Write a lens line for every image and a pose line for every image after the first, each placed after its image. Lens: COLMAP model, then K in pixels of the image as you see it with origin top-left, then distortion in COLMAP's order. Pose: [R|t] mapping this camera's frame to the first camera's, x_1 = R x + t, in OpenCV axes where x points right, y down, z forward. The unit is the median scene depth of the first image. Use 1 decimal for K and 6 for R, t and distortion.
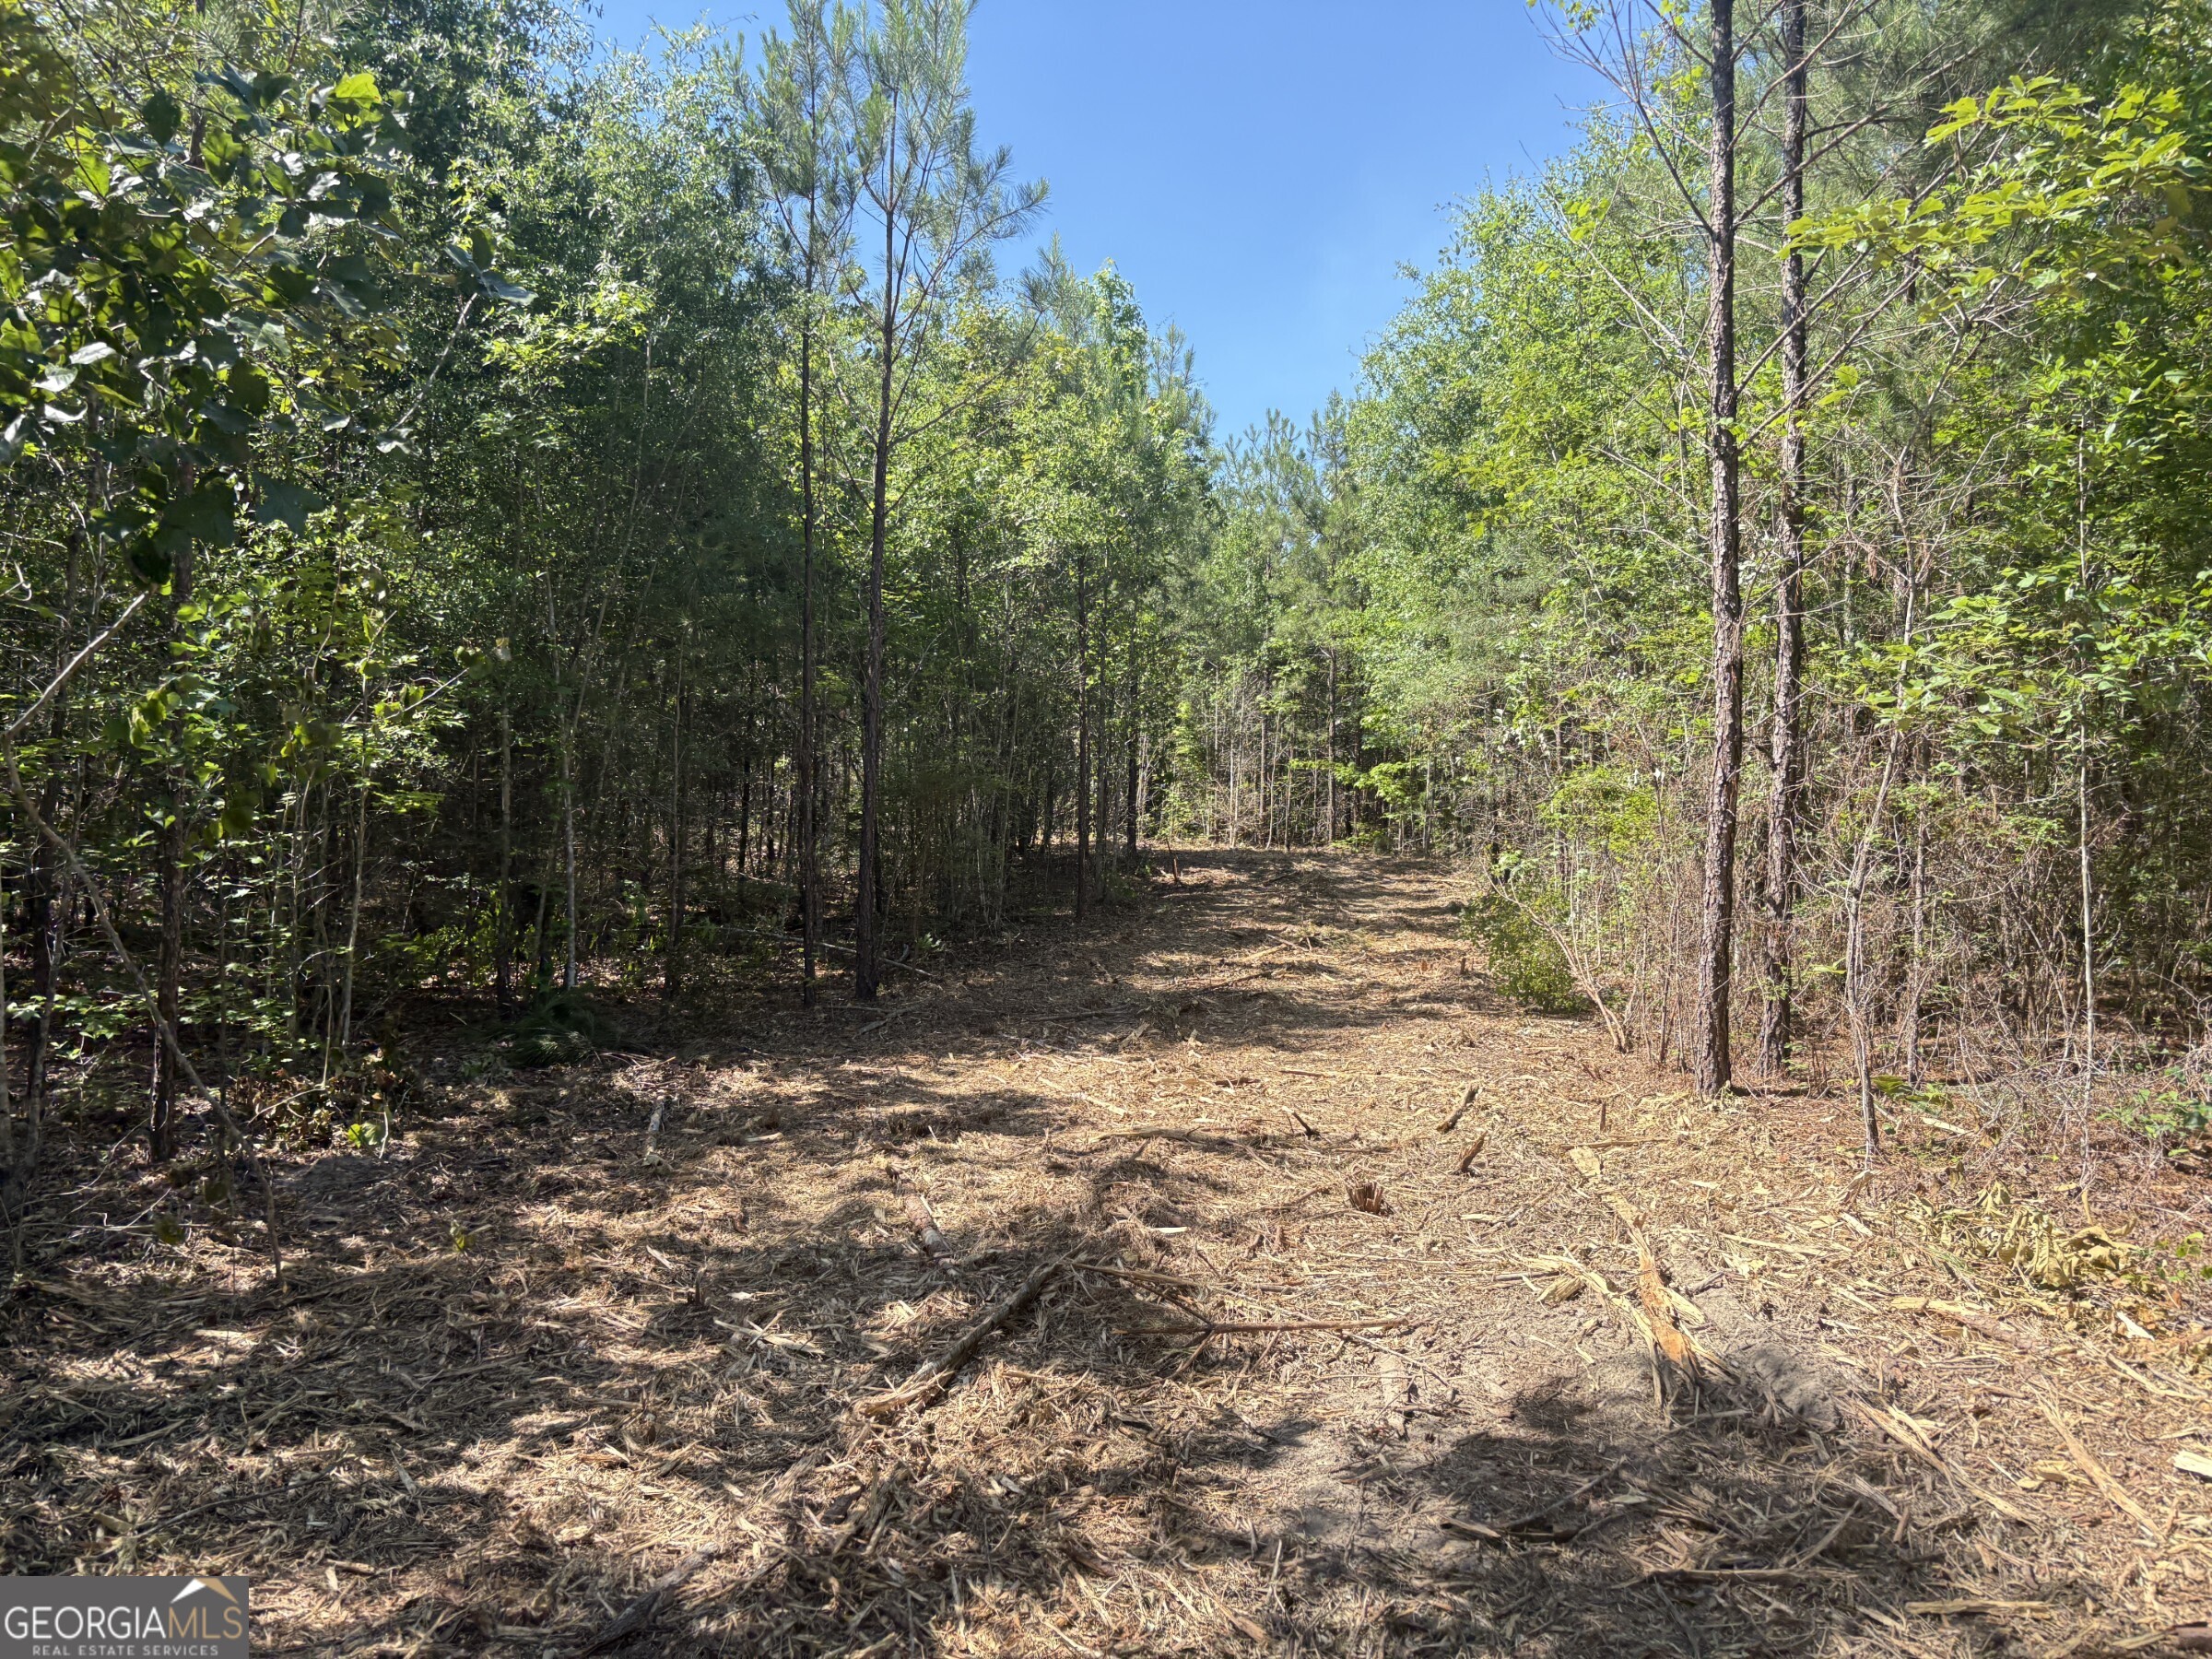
lens RADIAL K [[1633.7, 0, 1116.8], [0, 1633.7, 827.2], [0, 0, 1]] dist [0.007773, -0.046442]
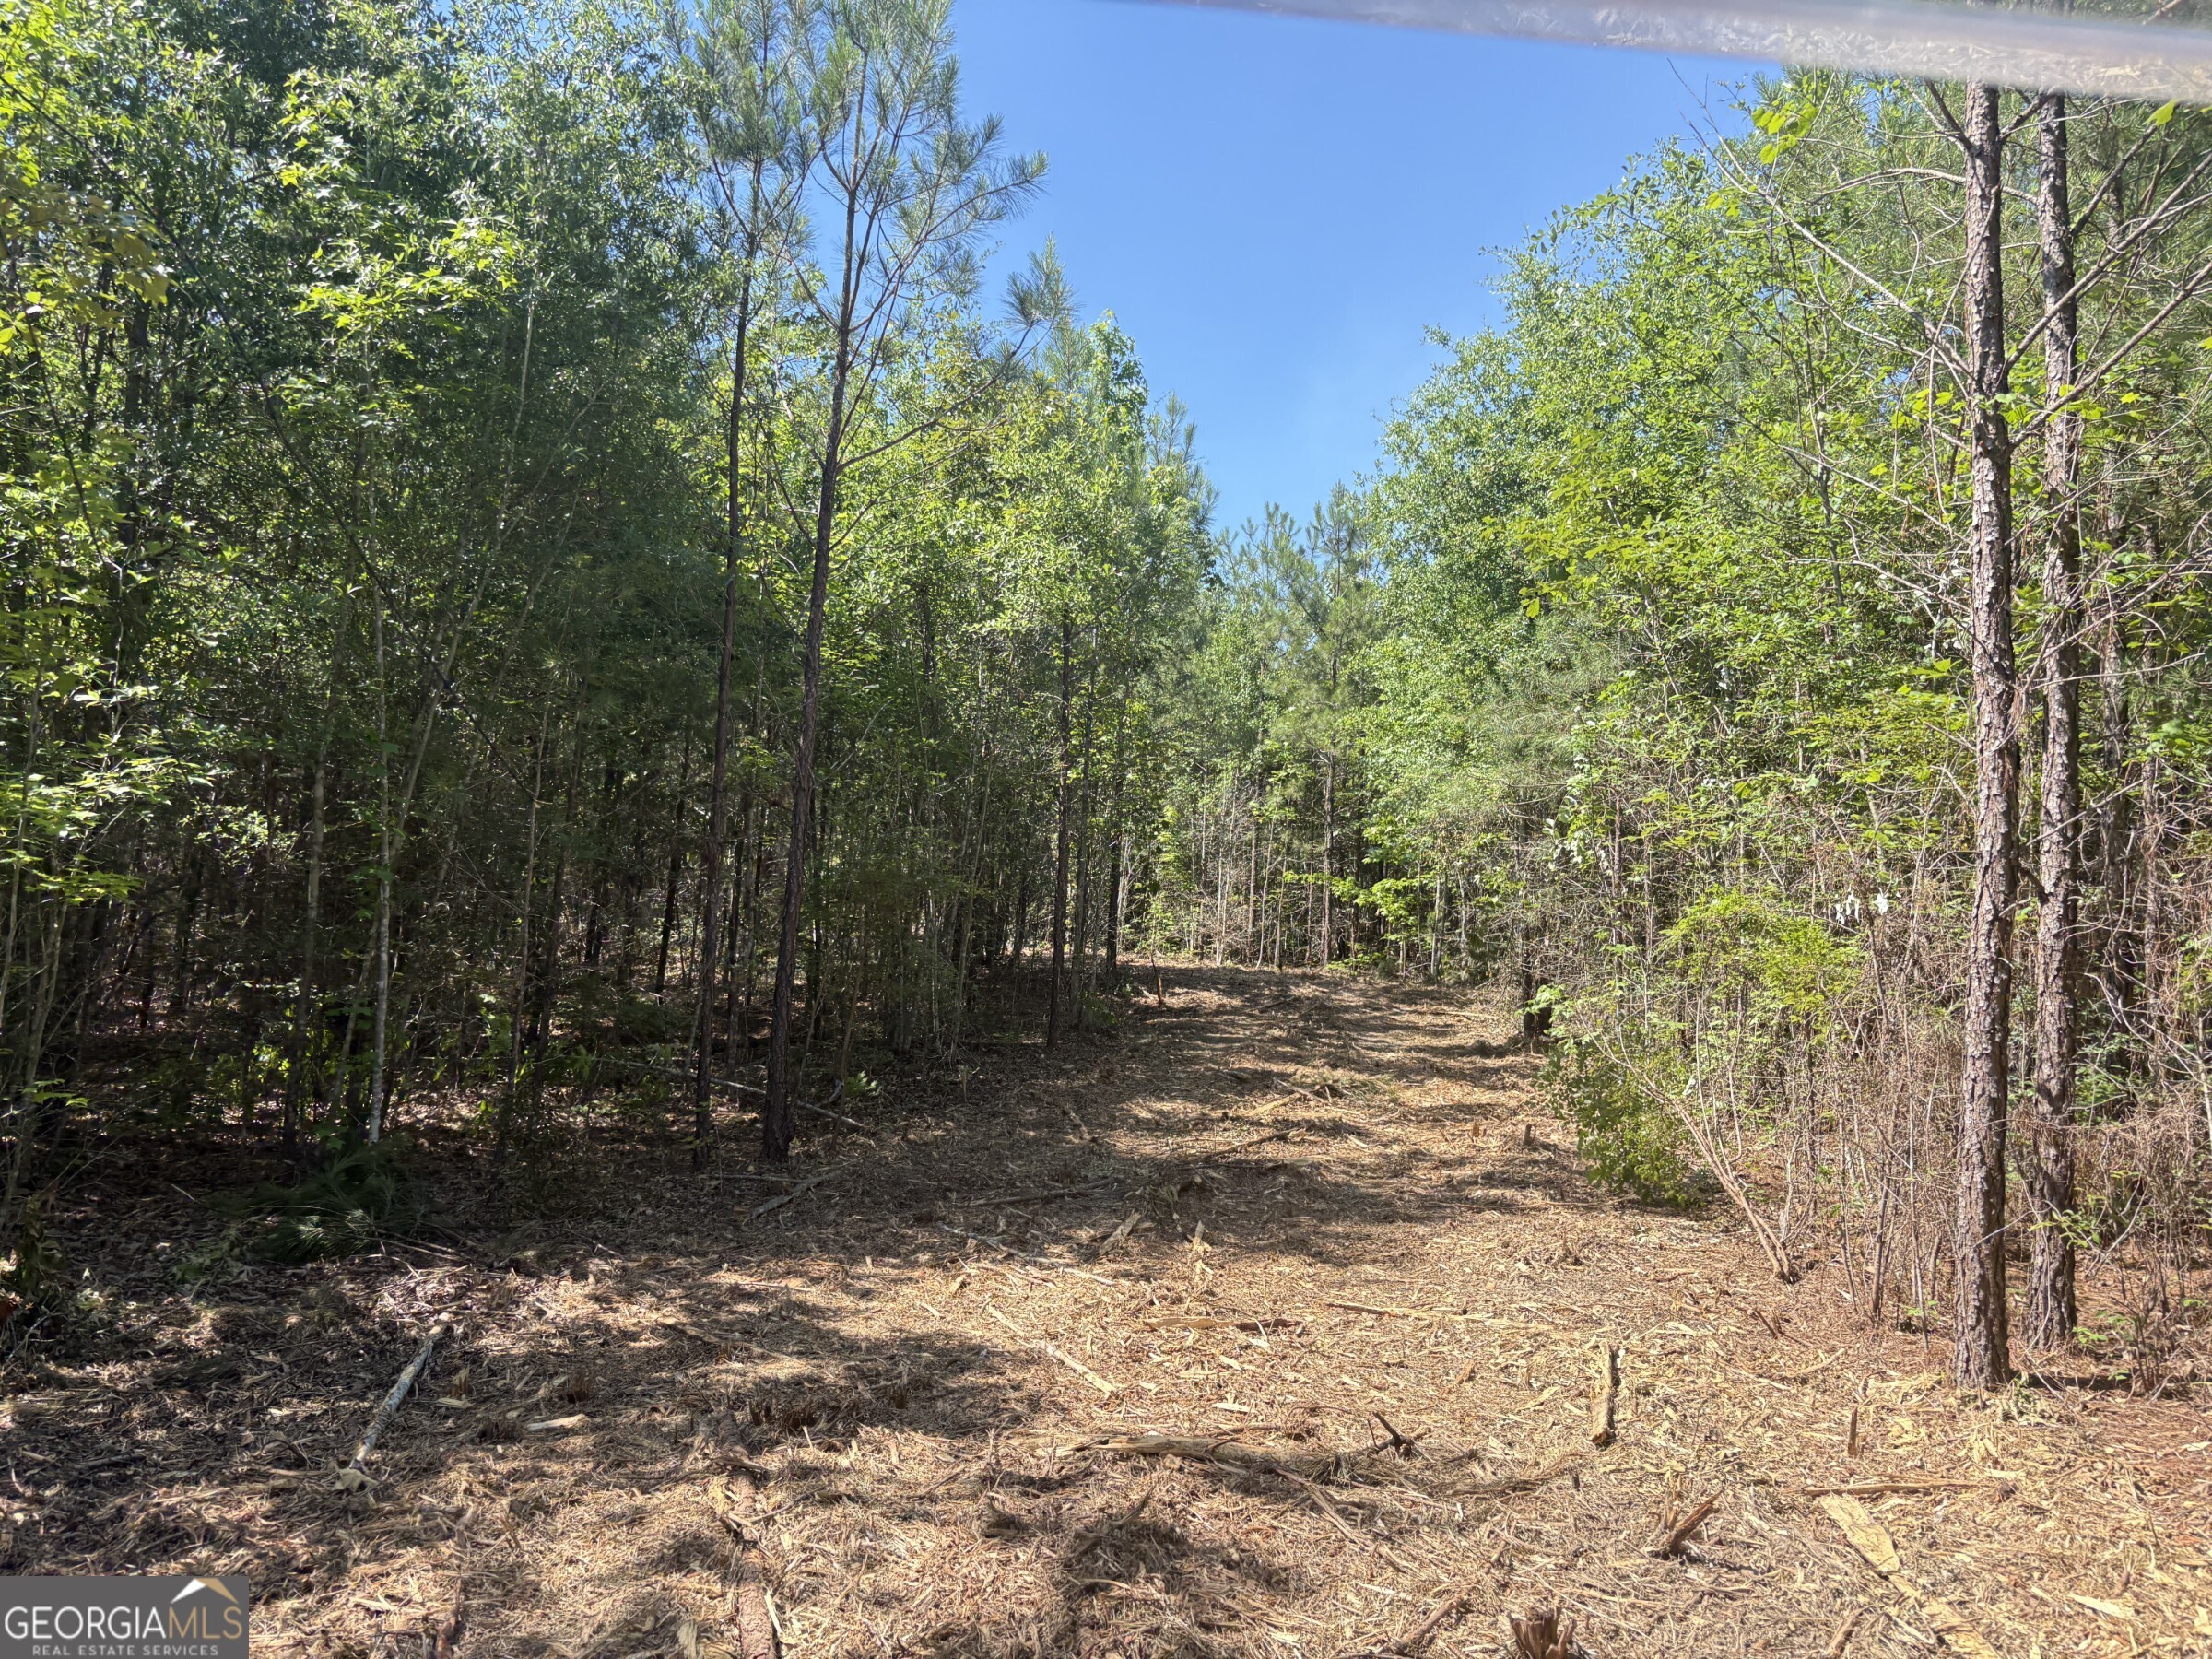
lens RADIAL K [[1670.8, 0, 1099.2], [0, 1670.8, 736.4], [0, 0, 1]] dist [0.033366, -0.007201]
pose [[0.999504, 0.031488, 0.000989, -0.004965], [-0.031145, 0.992365, -0.119338, -0.003761], [-0.004740, 0.119248, 0.992853, 0.156244]]
